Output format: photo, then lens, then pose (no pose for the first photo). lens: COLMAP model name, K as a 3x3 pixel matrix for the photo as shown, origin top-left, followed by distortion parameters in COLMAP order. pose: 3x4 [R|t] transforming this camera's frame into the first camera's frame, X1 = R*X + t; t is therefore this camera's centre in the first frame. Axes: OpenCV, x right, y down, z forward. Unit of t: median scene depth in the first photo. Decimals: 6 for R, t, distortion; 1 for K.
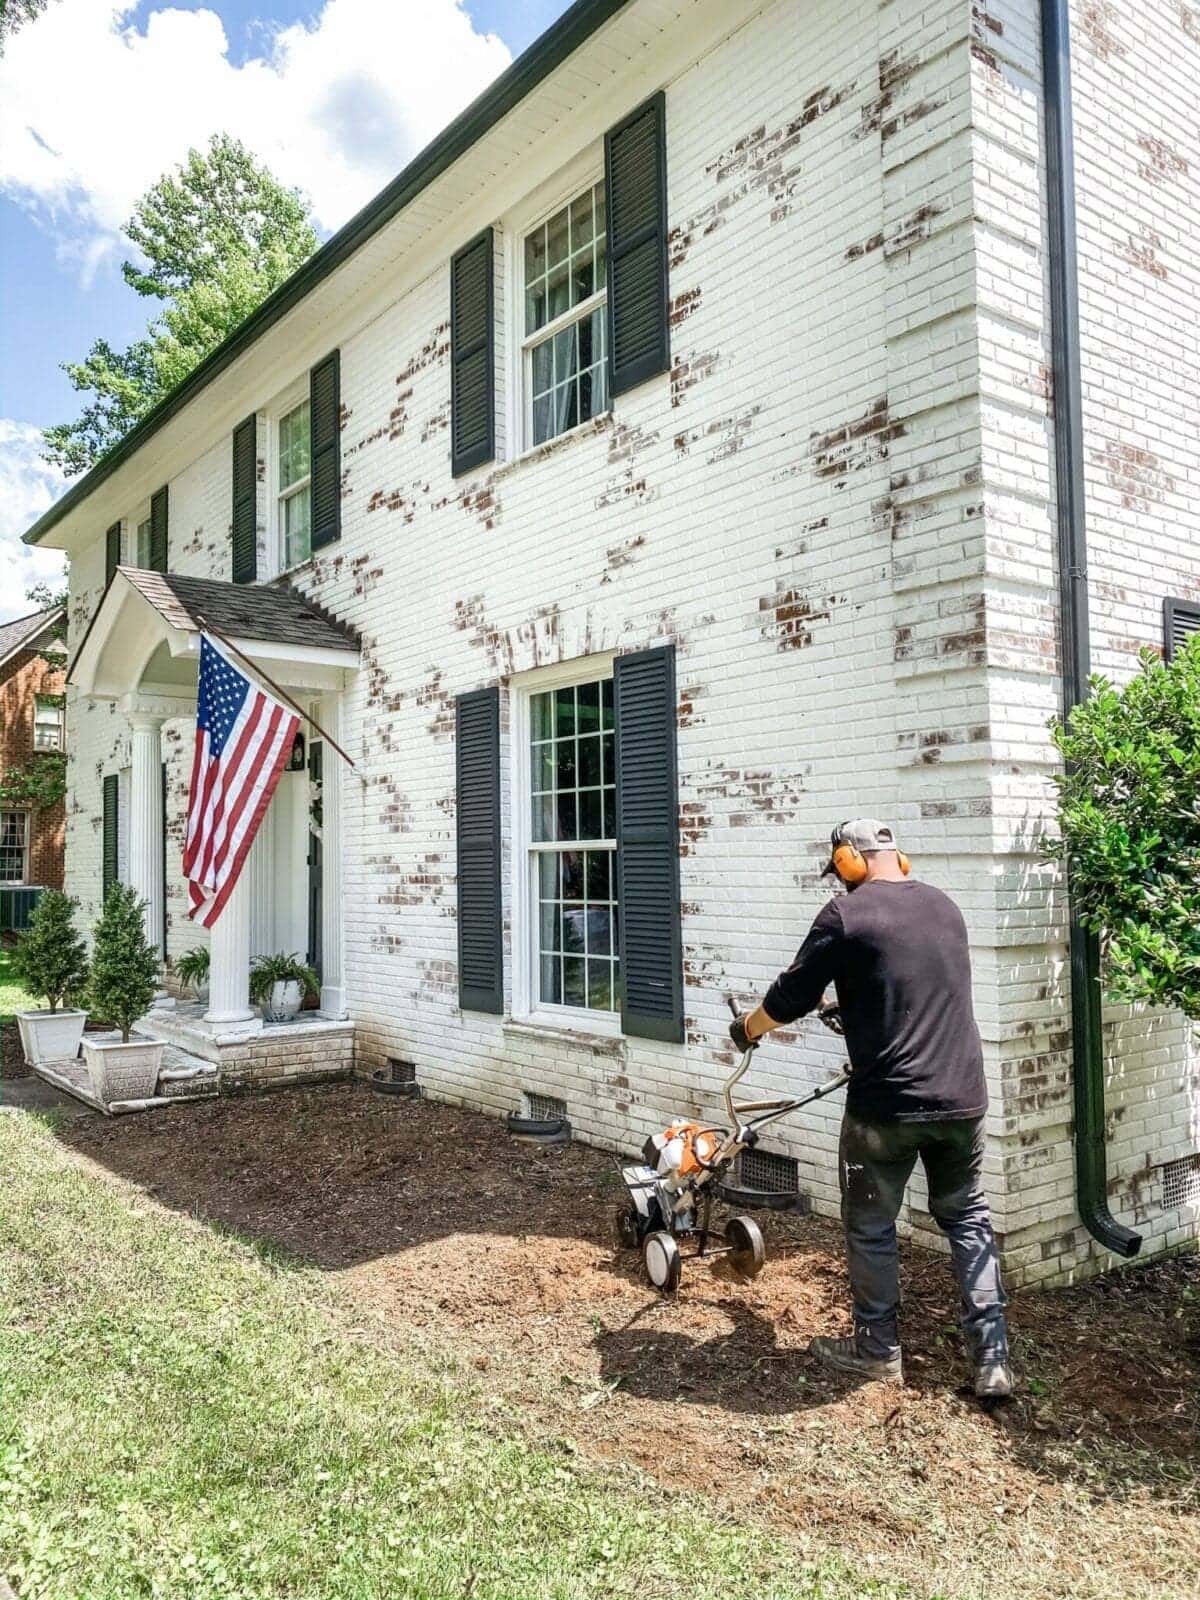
lens RADIAL K [[1206.6, 0, 602.4], [0, 1206.6, 808.8], [0, 0, 1]] dist [0.021939, -0.017201]
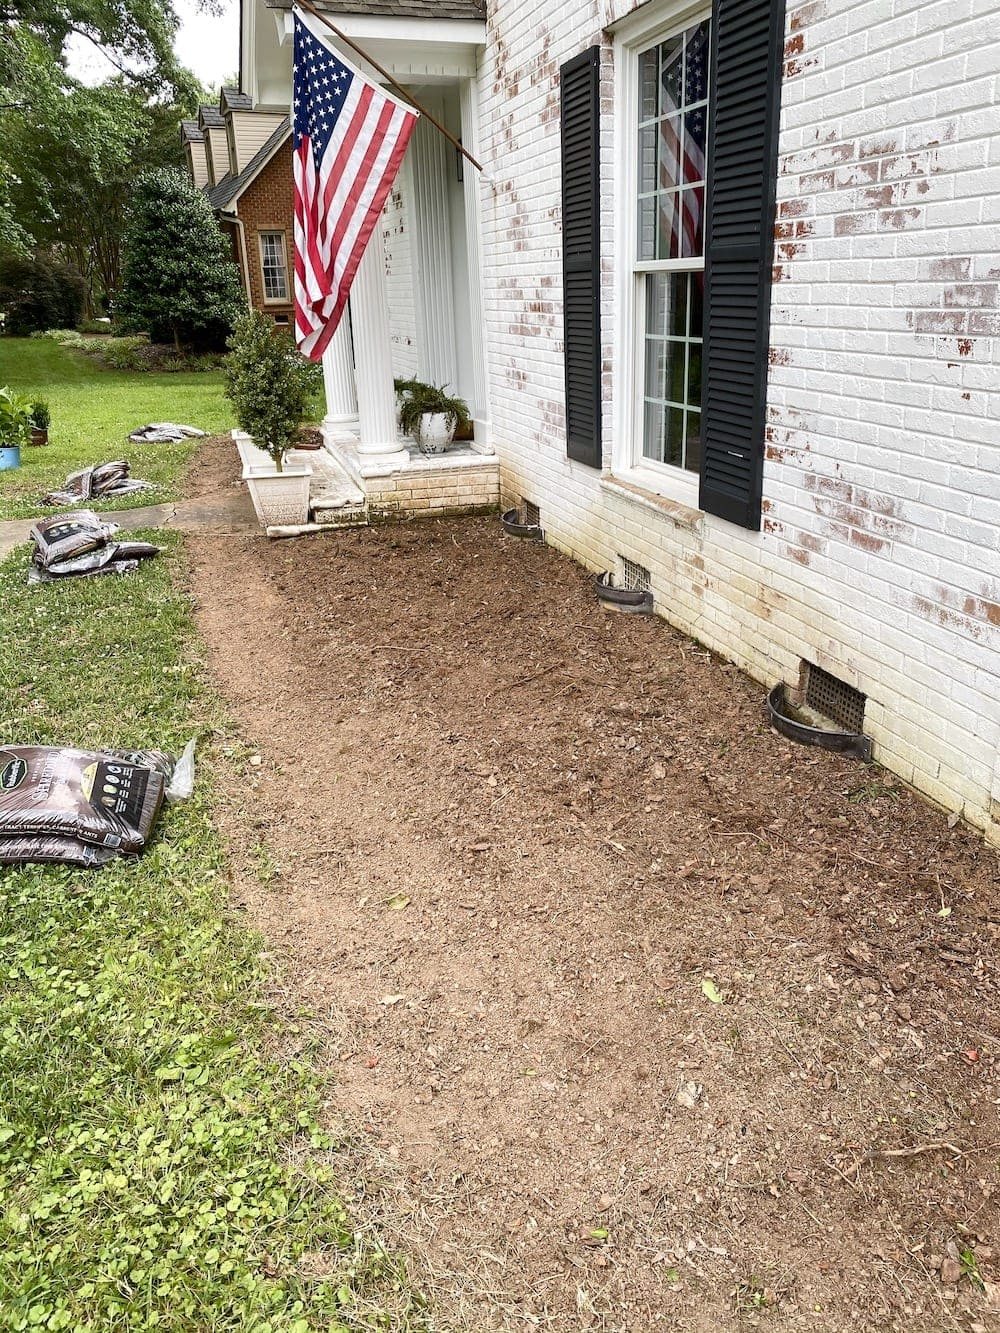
lens RADIAL K [[1005.2, 0, 490.9], [0, 1005.2, 661.3], [0, 0, 1]] dist [0.021939, -0.017201]
pose [[0.928978, 0.113199, -0.352401, 0.121770], [0.038669, 0.917194, 0.396559, 0.001153], [0.368110, -0.382022, 0.847676, 0.274054]]
